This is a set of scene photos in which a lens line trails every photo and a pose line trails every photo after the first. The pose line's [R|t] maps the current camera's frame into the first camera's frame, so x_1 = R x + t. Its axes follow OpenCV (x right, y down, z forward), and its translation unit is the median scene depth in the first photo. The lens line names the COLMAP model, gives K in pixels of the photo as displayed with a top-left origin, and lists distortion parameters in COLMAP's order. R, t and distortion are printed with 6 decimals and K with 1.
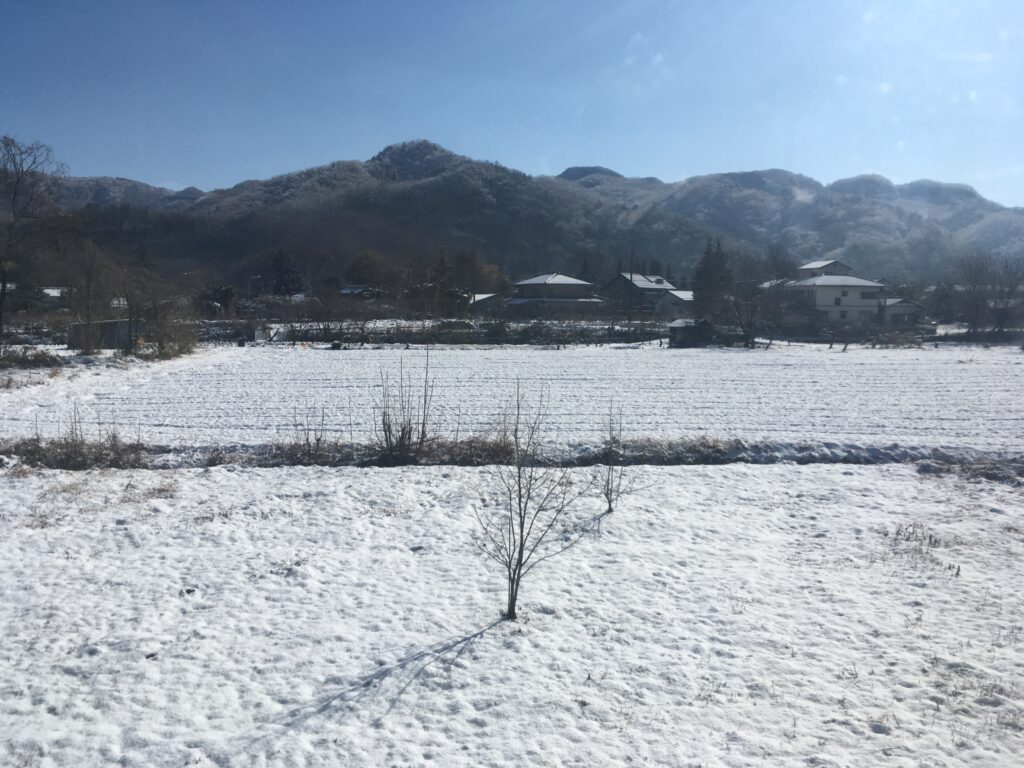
lens RADIAL K [[867.4, 0, 513.7], [0, 867.4, 394.6], [0, 0, 1]] dist [0.085580, -0.122101]
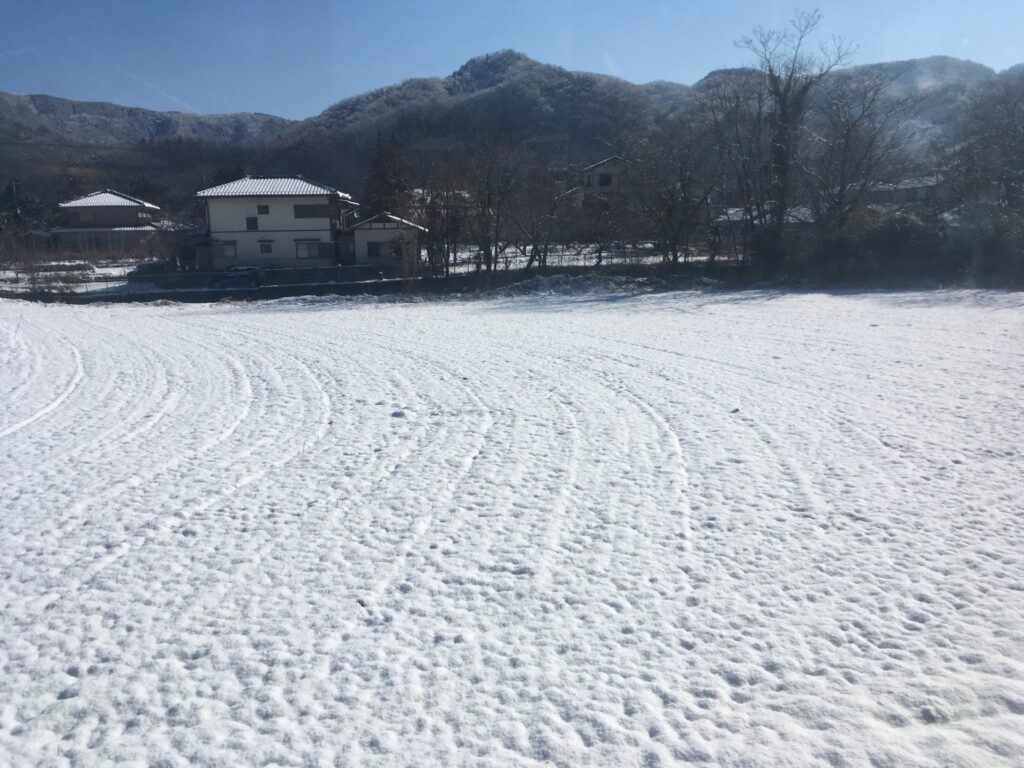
lens RADIAL K [[867.4, 0, 513.7], [0, 867.4, 394.6], [0, 0, 1]] dist [0.085580, -0.122101]
pose [[0.983134, -0.001362, -0.182881, 0.089155], [0.017350, 0.996157, 0.085848, -0.005502], [0.182061, -0.087573, 0.979380, 0.062286]]
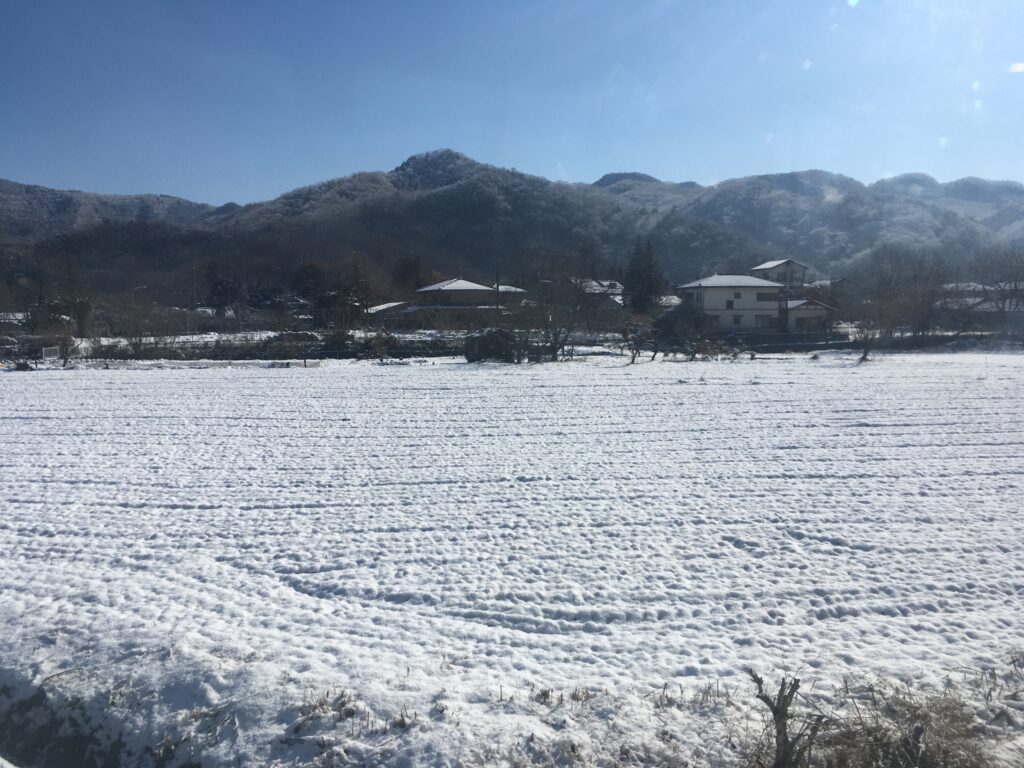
lens RADIAL K [[867.4, 0, 513.7], [0, 867.4, 394.6], [0, 0, 1]] dist [0.085580, -0.122101]
pose [[0.998518, -0.010886, -0.053319, 0.027516], [0.010369, 0.999897, -0.009961, -0.001337], [0.053422, 0.009393, 0.998528, 0.016264]]
